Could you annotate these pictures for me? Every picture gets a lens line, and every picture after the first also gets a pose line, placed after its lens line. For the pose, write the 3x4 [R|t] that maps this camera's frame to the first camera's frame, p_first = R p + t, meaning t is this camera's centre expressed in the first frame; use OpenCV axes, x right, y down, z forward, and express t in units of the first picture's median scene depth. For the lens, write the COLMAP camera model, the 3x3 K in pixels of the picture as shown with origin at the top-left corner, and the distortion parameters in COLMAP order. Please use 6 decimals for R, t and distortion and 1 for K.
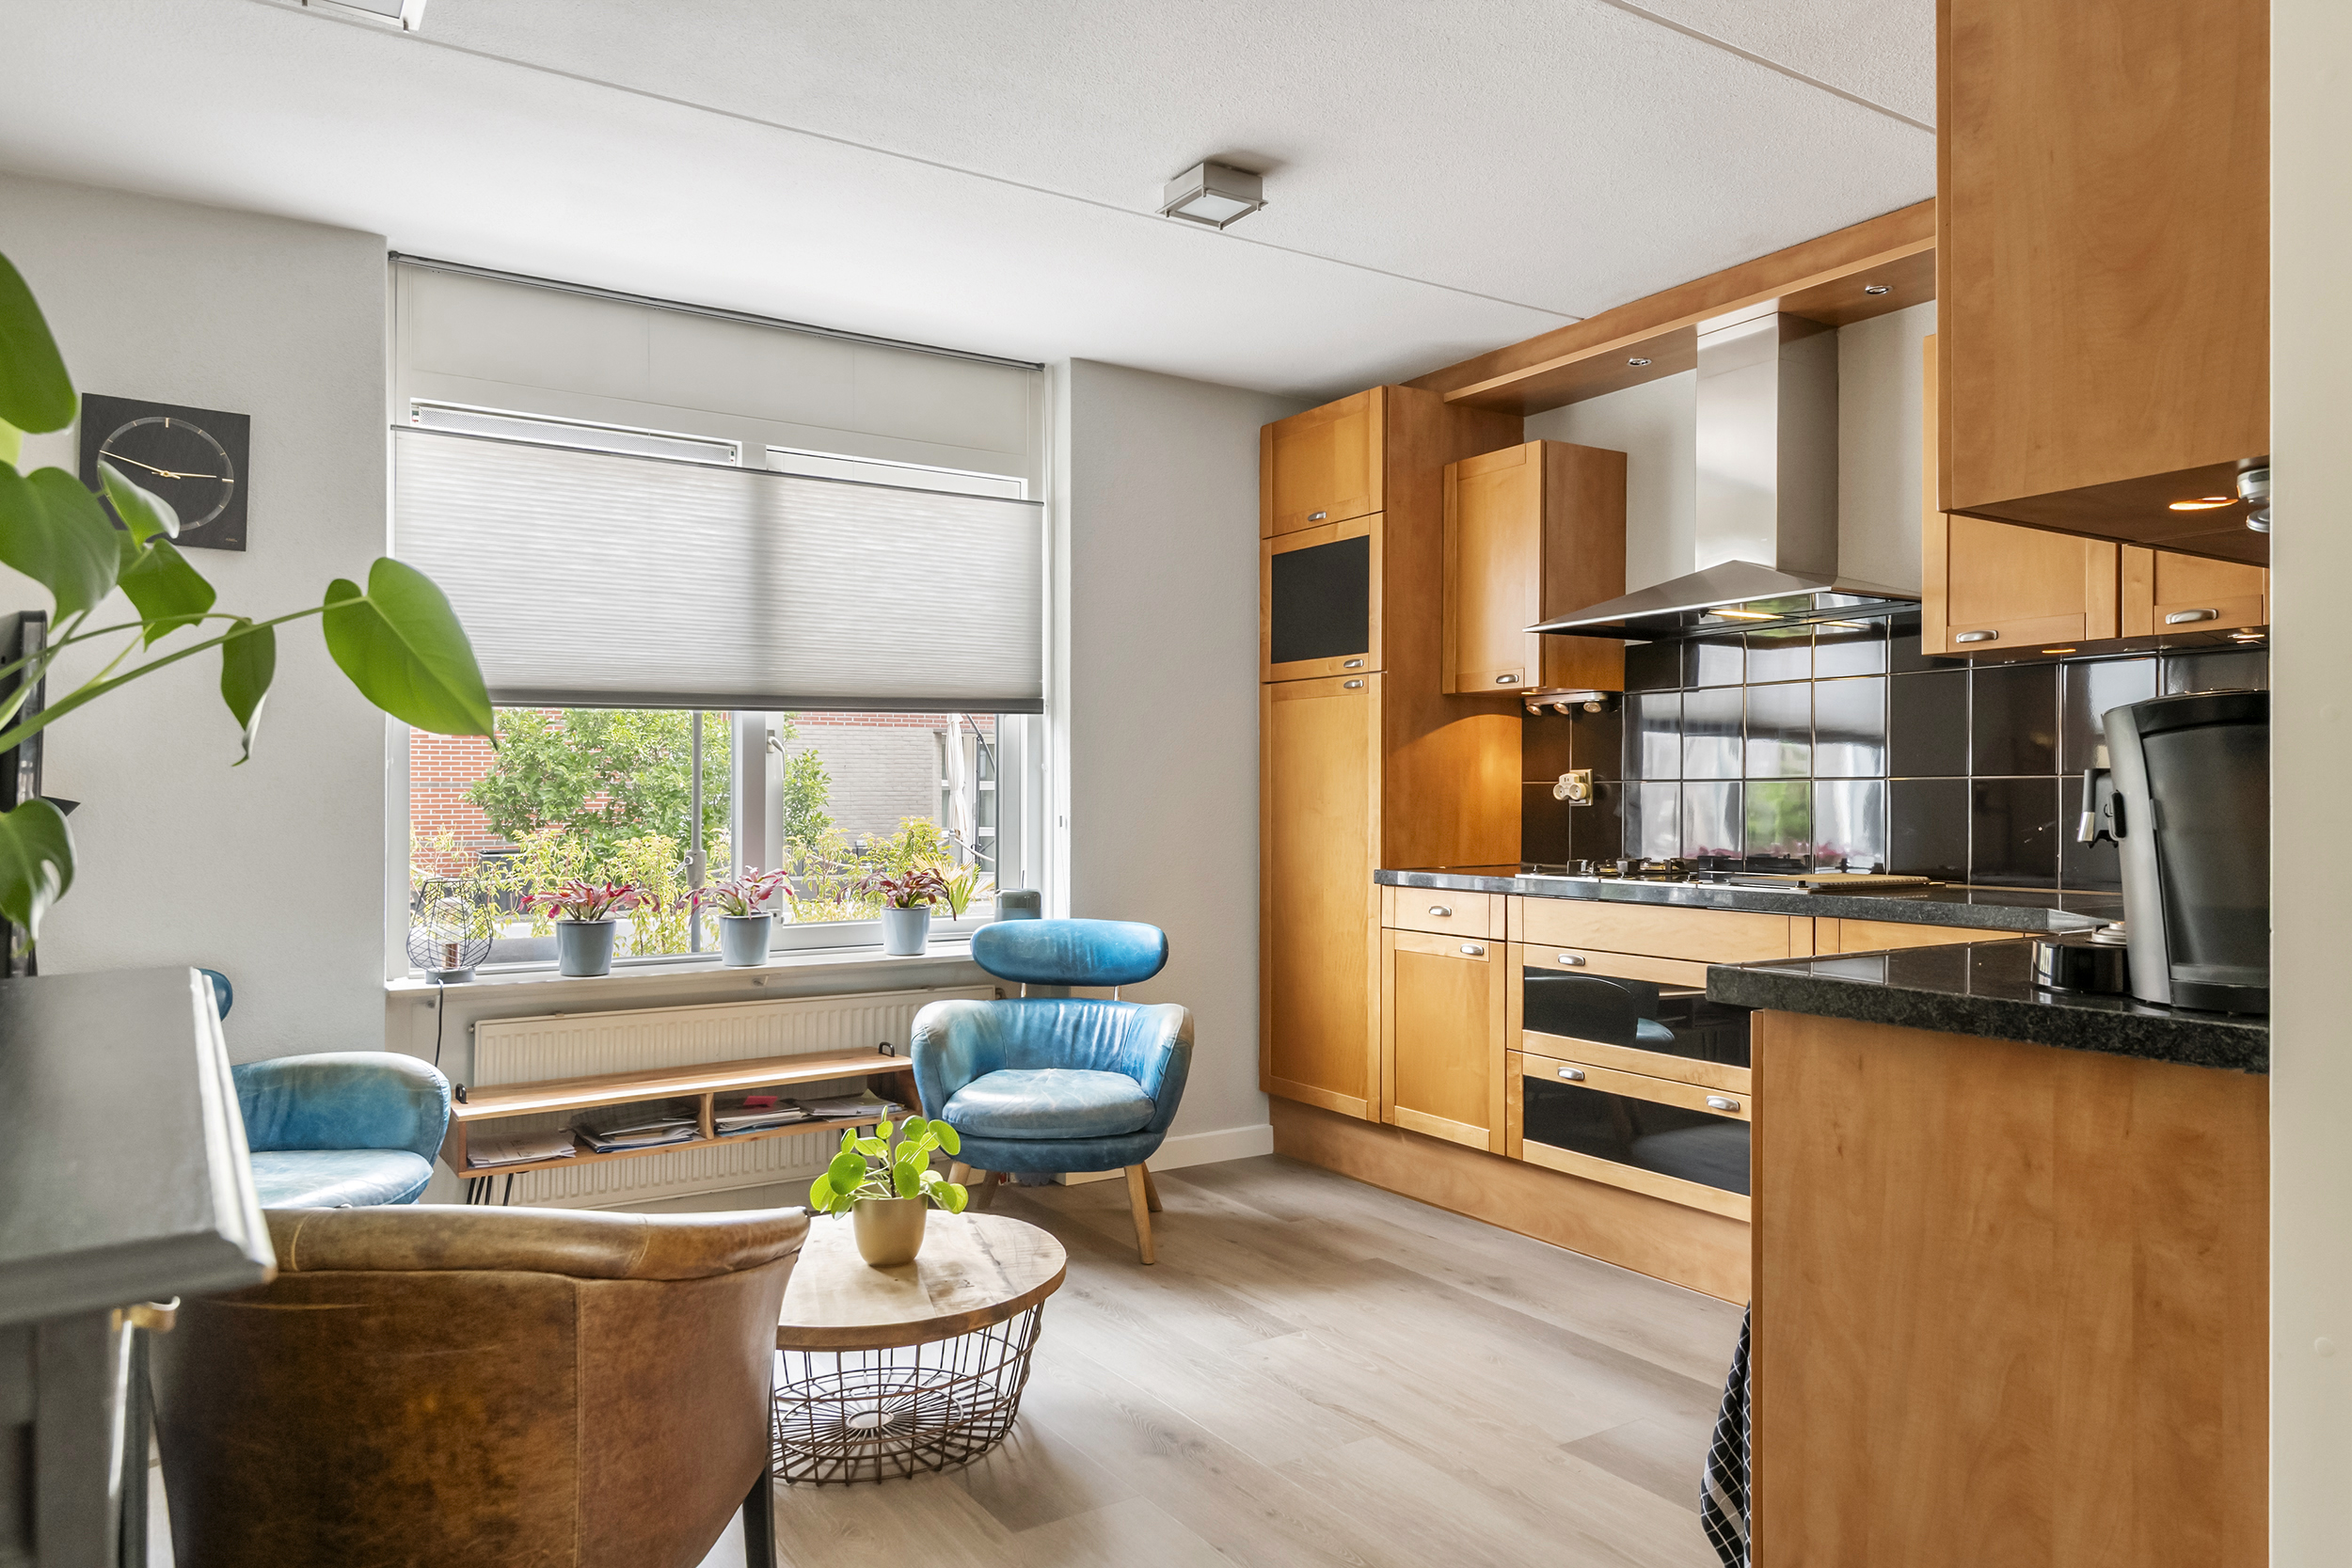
lens RADIAL K [[1471.5, 0, 1176.0], [0, 1471.5, 784.0], [0, 0, 1]] dist [-0.000185, -0.000266]
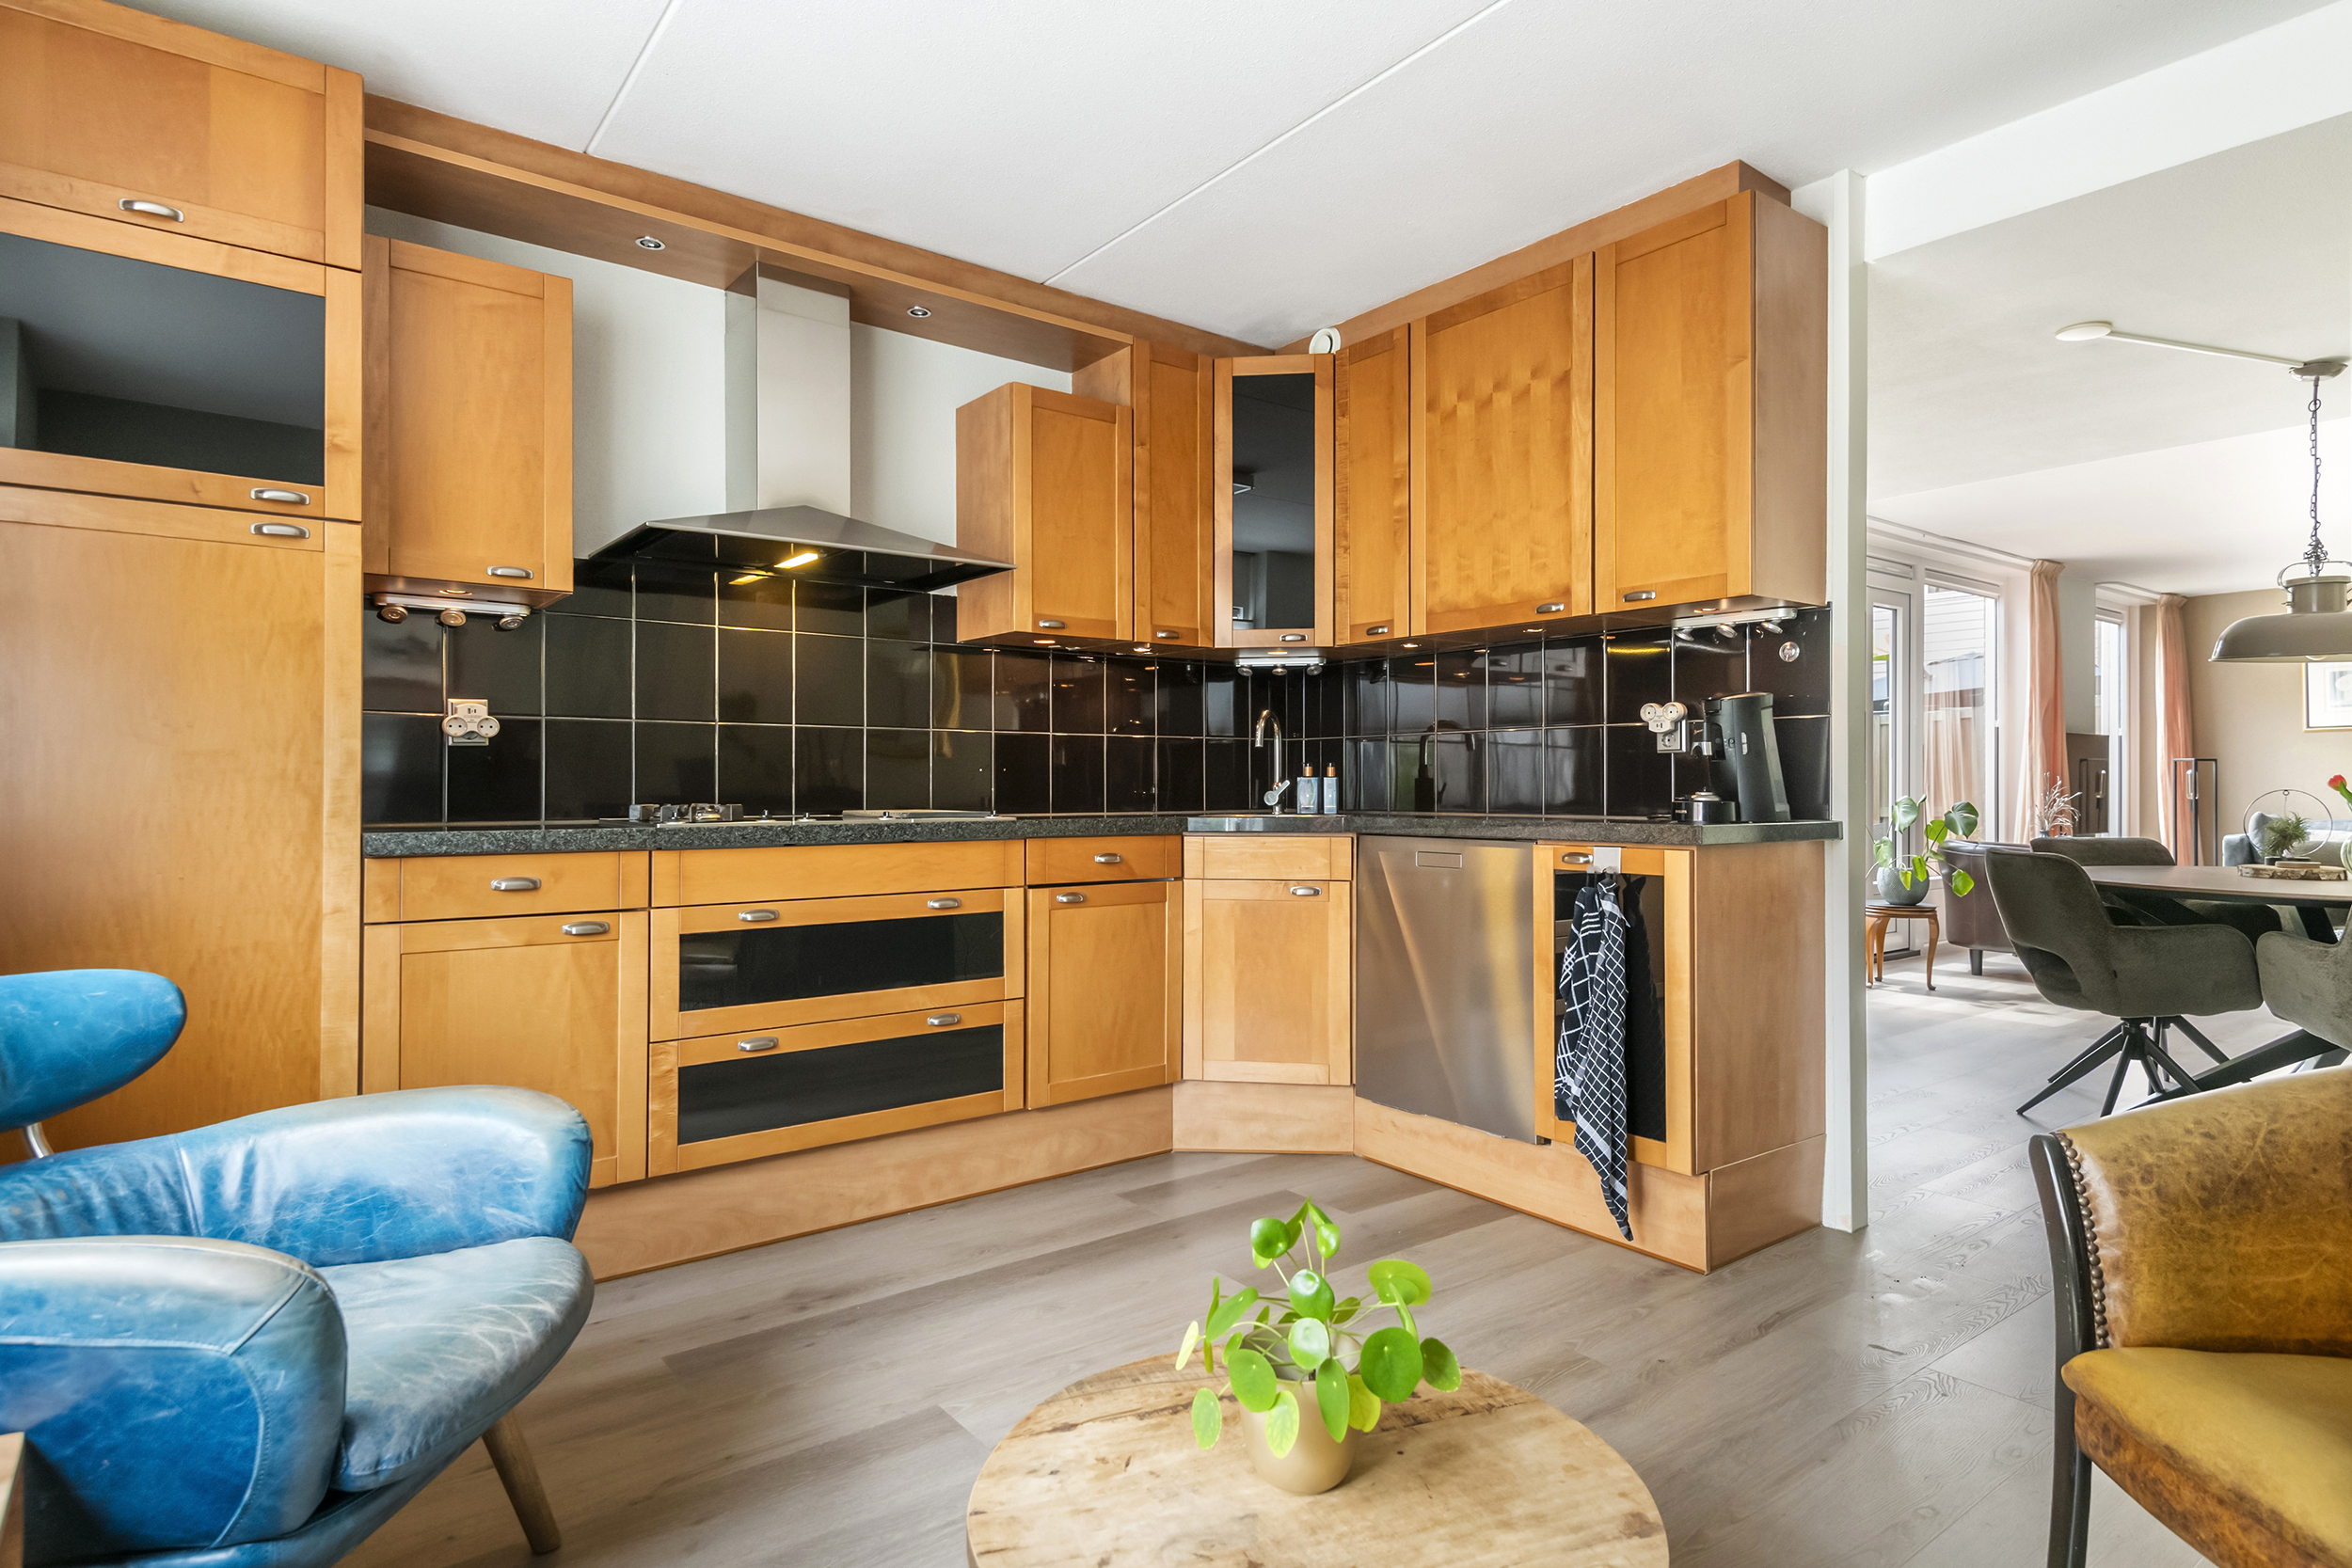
lens RADIAL K [[1245.2, 0, 1184.5], [0, 1245.2, 792.7], [0, 0, 1]] dist [0.046233, -0.039107]
pose [[-0.064976, 0.000426, 0.997887, -0.501821], [-0.008257, 0.999965, -0.000964, 0.044632], [-0.997853, -0.008302, -0.064970, 0.799020]]
